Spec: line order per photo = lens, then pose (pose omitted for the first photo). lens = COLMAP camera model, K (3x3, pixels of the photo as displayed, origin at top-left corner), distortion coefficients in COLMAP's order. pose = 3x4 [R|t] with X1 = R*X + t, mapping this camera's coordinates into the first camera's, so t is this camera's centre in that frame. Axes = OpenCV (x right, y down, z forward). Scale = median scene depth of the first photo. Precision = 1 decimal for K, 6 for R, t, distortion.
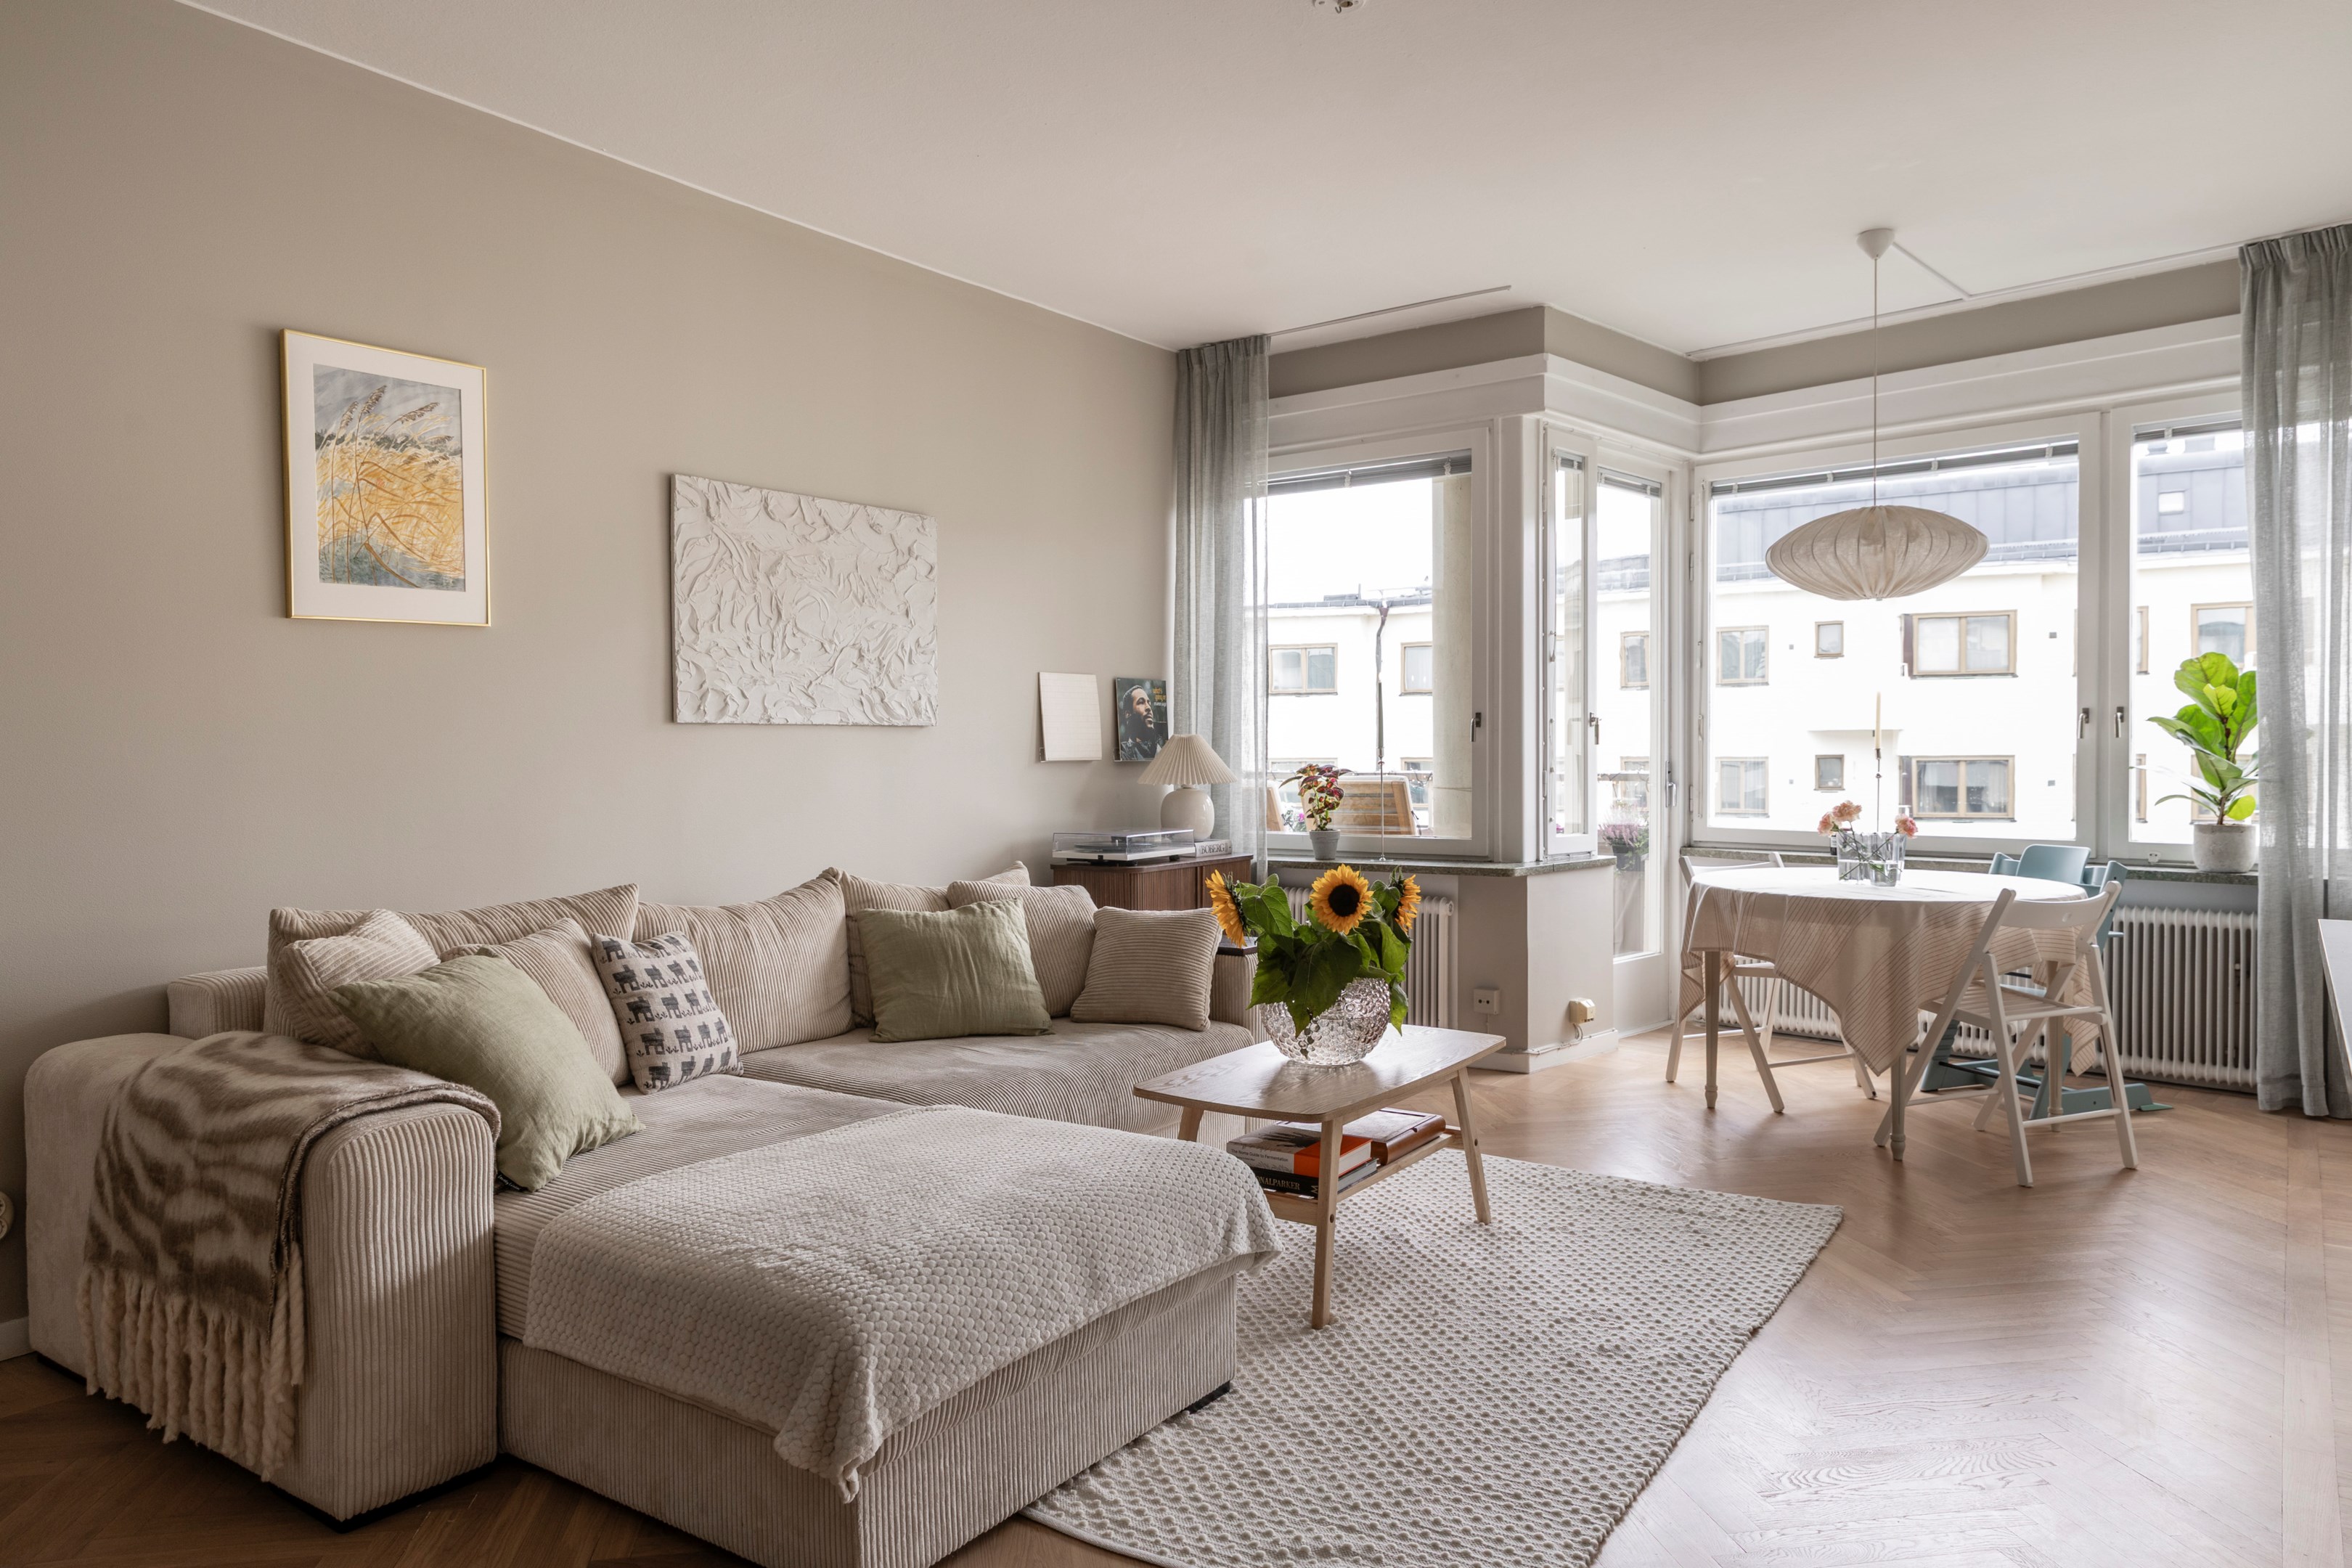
lens RADIAL K [[1543.5, 0, 1170.9], [0, 1543.5, 782.4], [0, 0, 1]] dist [0.004417, 0.005790]
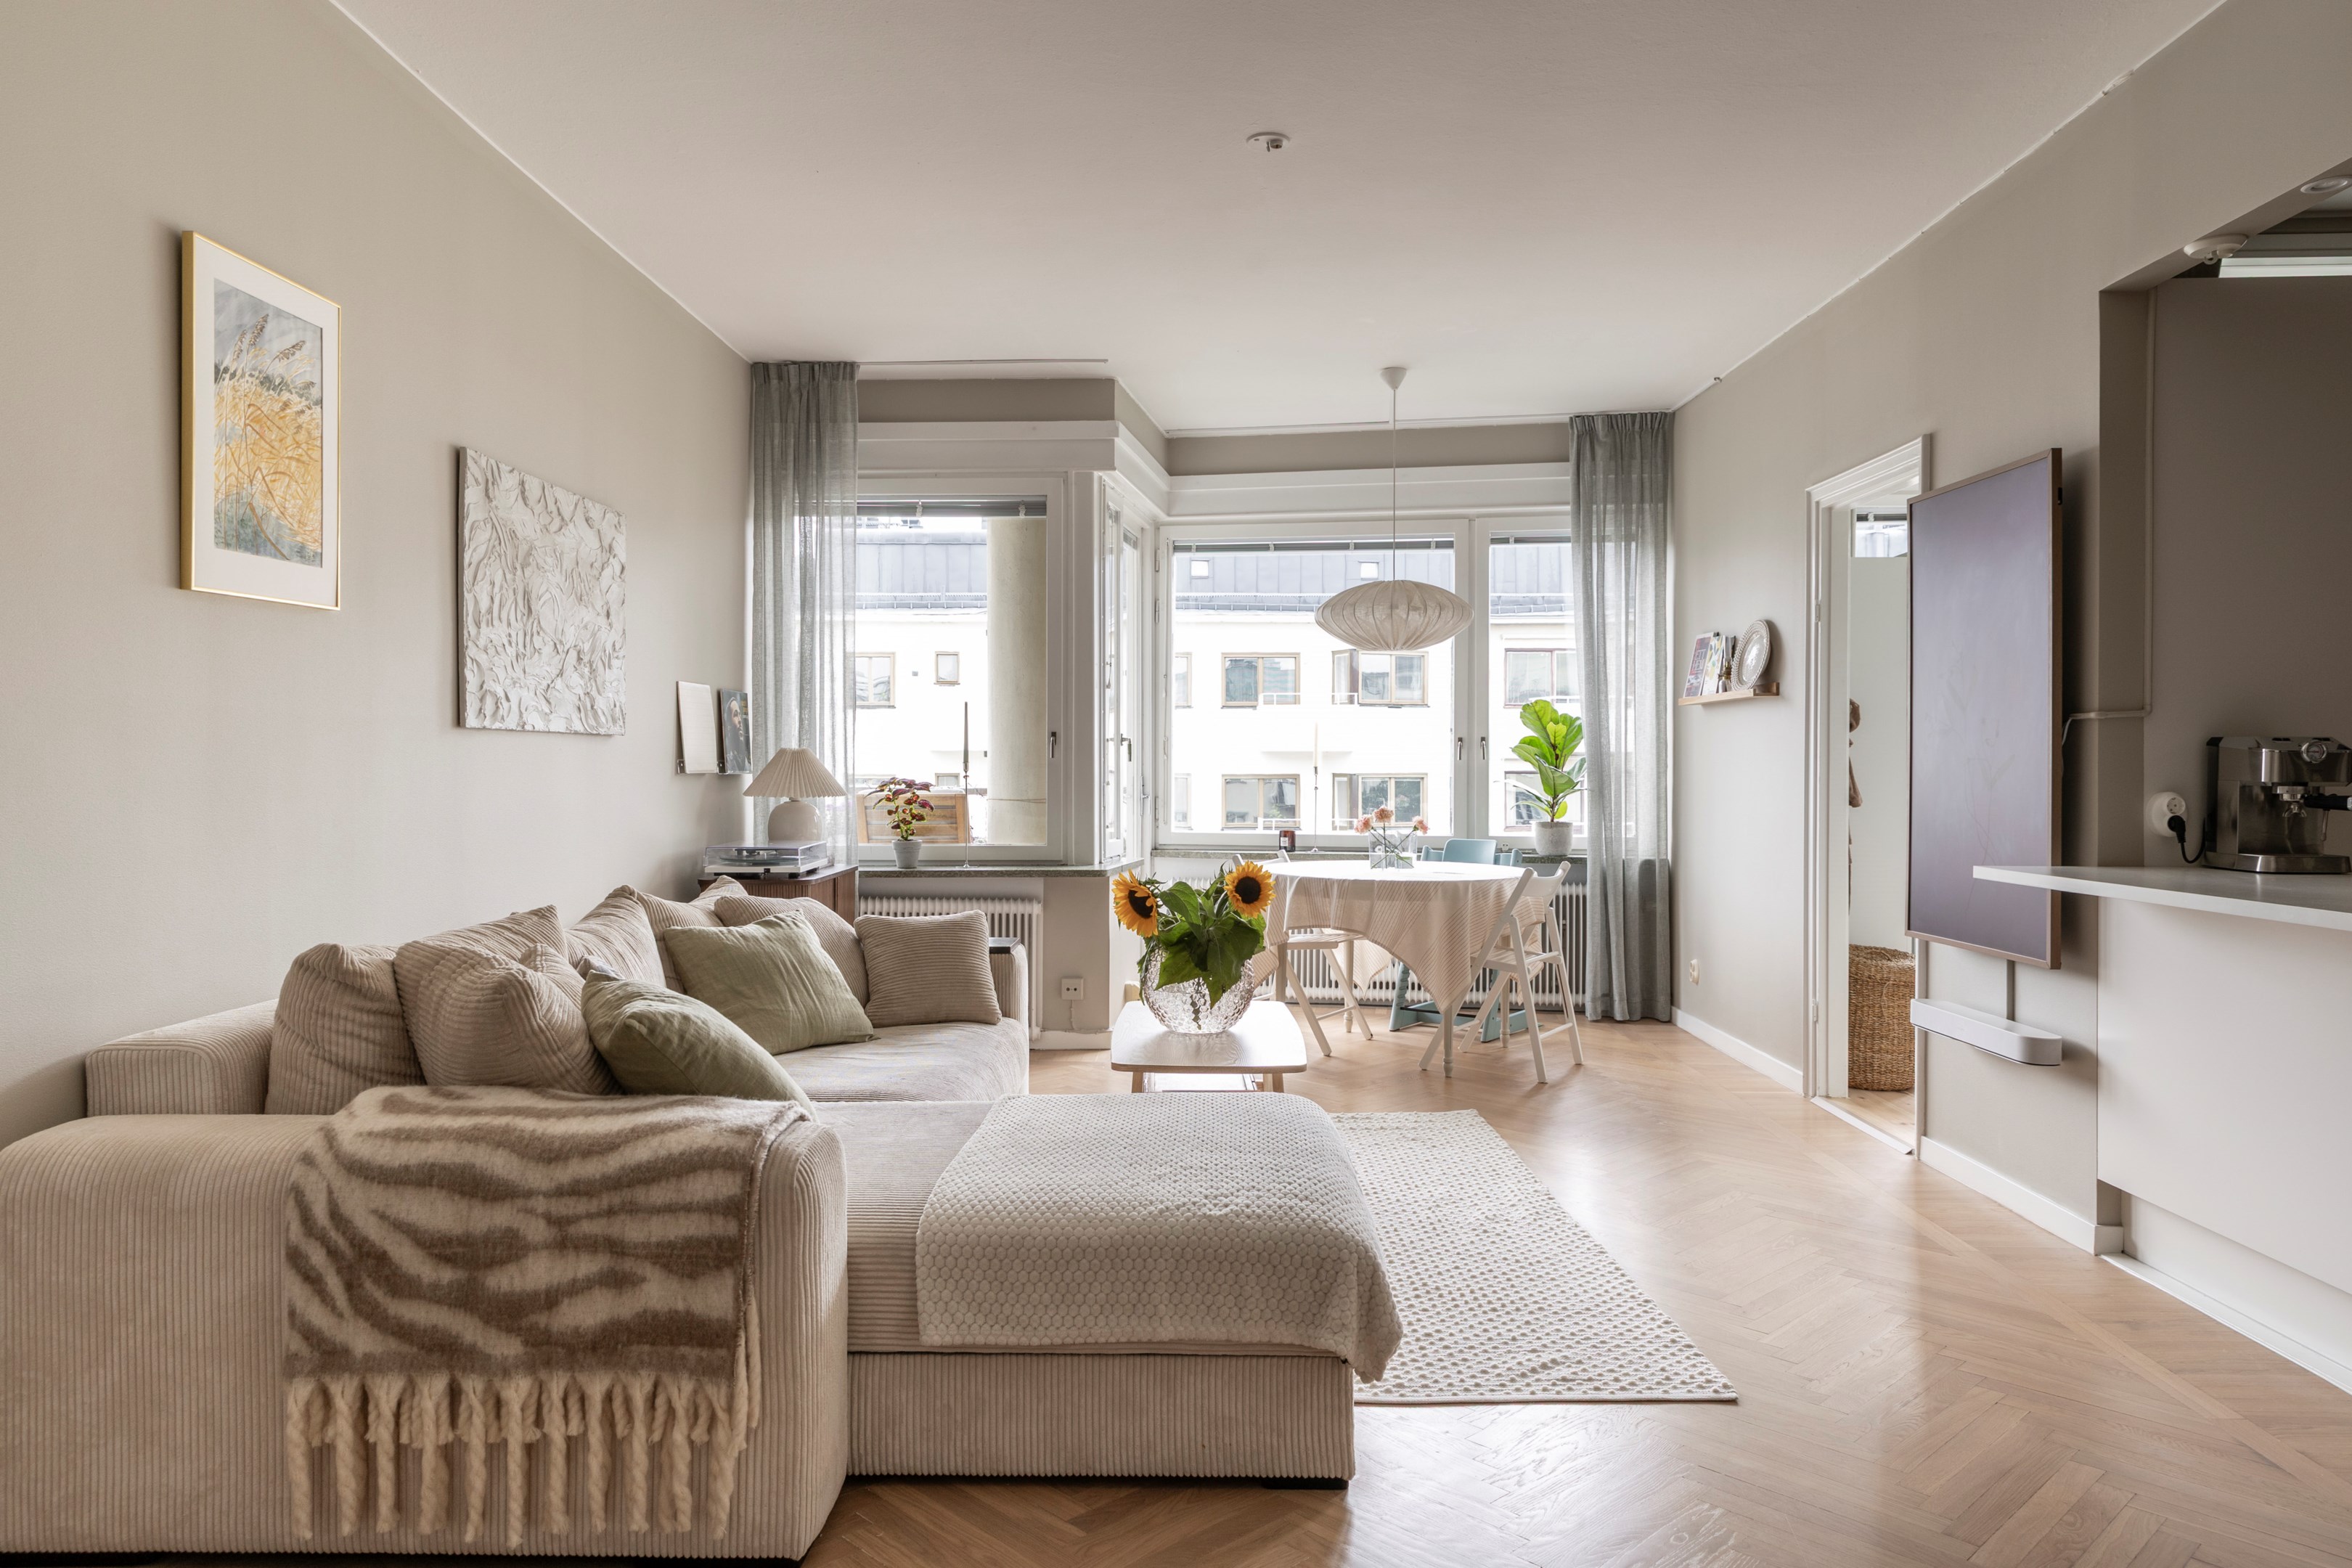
lens RADIAL K [[1543.5, 0, 1169.1], [0, 1543.5, 781.3], [0, 0, 1]] dist [0.004417, 0.005790]
pose [[0.827715, 0.000996, 0.561147, -0.414172], [0.006129, 0.999923, -0.010815, 0.003523], [-0.561115, 0.012391, 0.827645, 0.034729]]
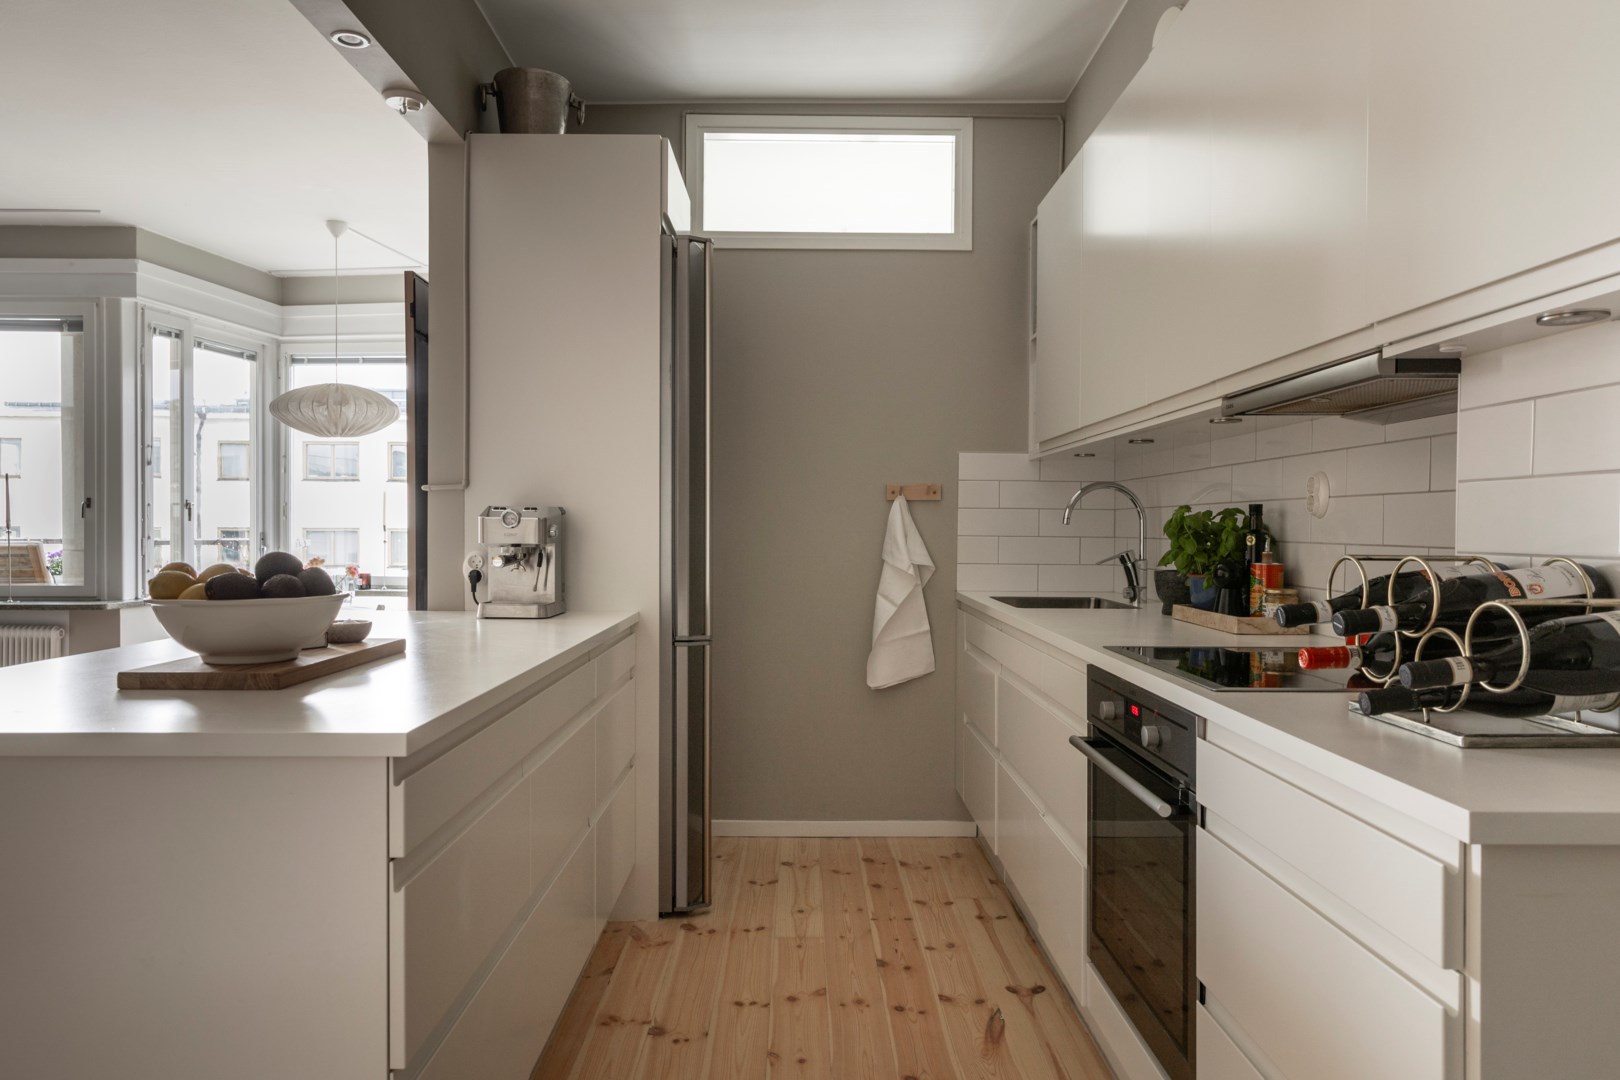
lens RADIAL K [[1063.1, 0, 805.0], [0, 1063.1, 542.9], [0, 0, 1]] dist [0.004417, 0.005790]
pose [[0.811210, 0.000630, 0.584755, 0.183805], [0.001047, 0.999996, -0.002530, 0.000542], [-0.584754, 0.002664, 0.811206, -0.241925]]
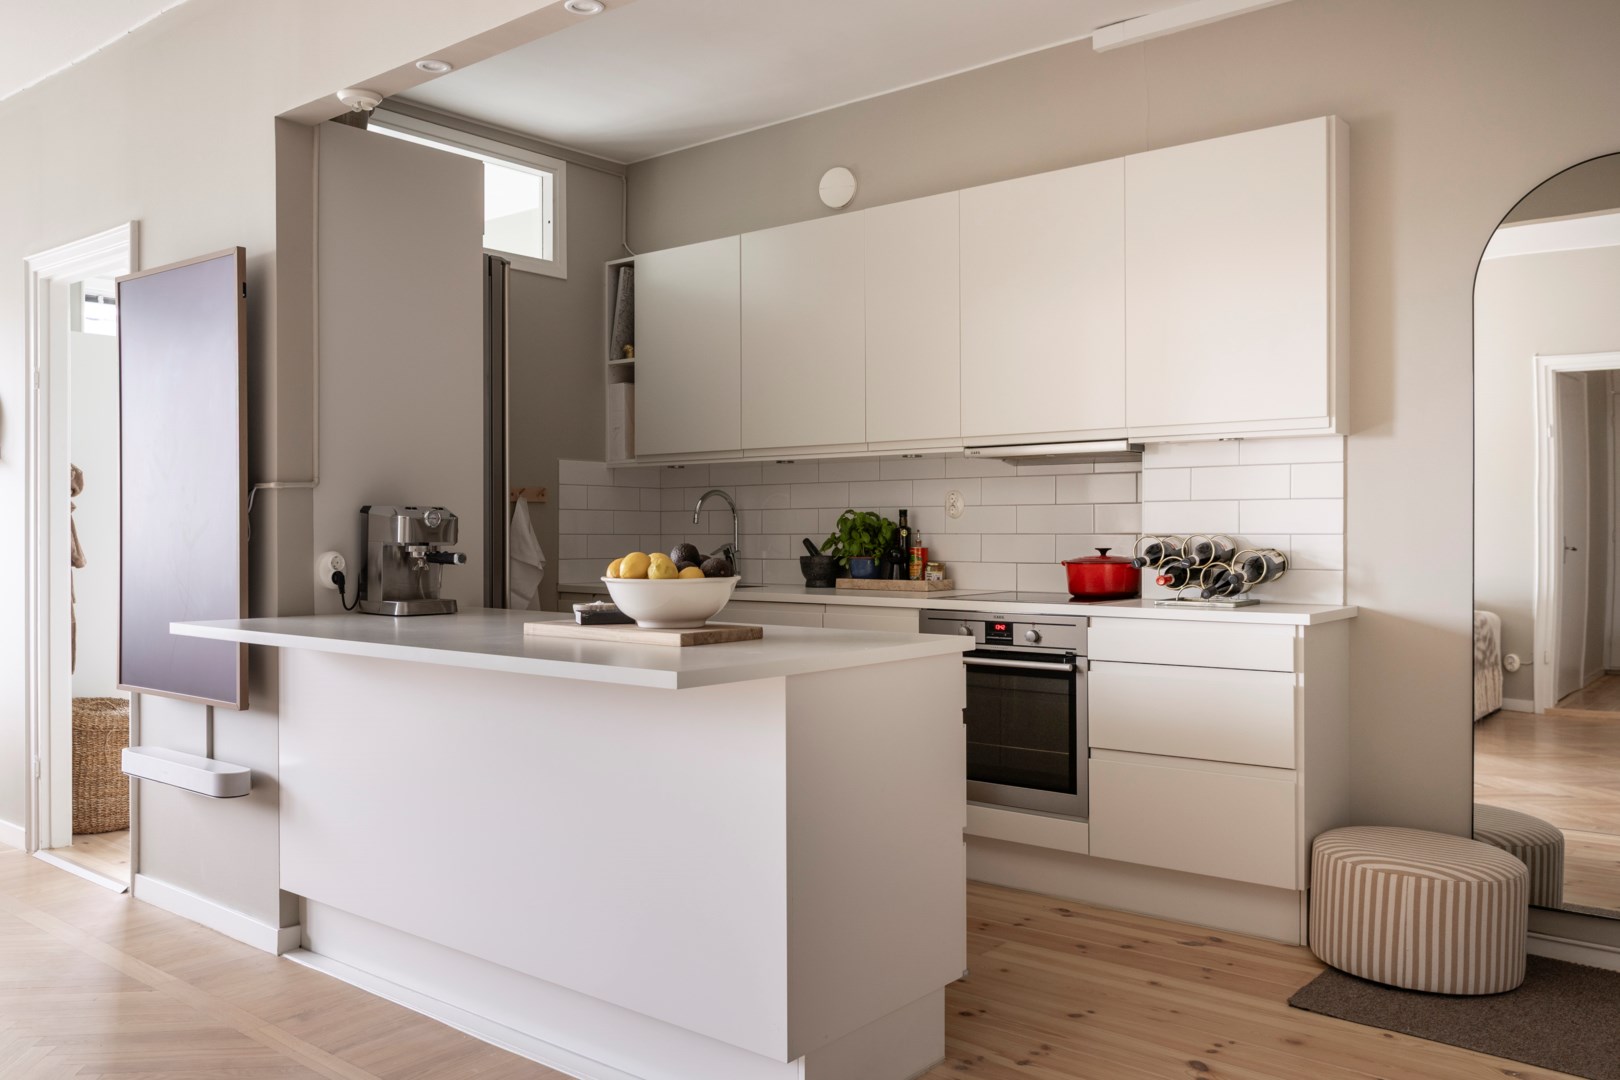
lens RADIAL K [[1281.8, 0, 802.1], [0, 1281.8, 540.9], [0, 0, 1]] dist [0.003039, -0.007525]
pose [[0.071598, -0.003640, 0.997427, -0.312188], [0.019261, 0.999812, 0.002266, 0.001022], [-0.997248, 0.019049, 0.071654, 0.060183]]
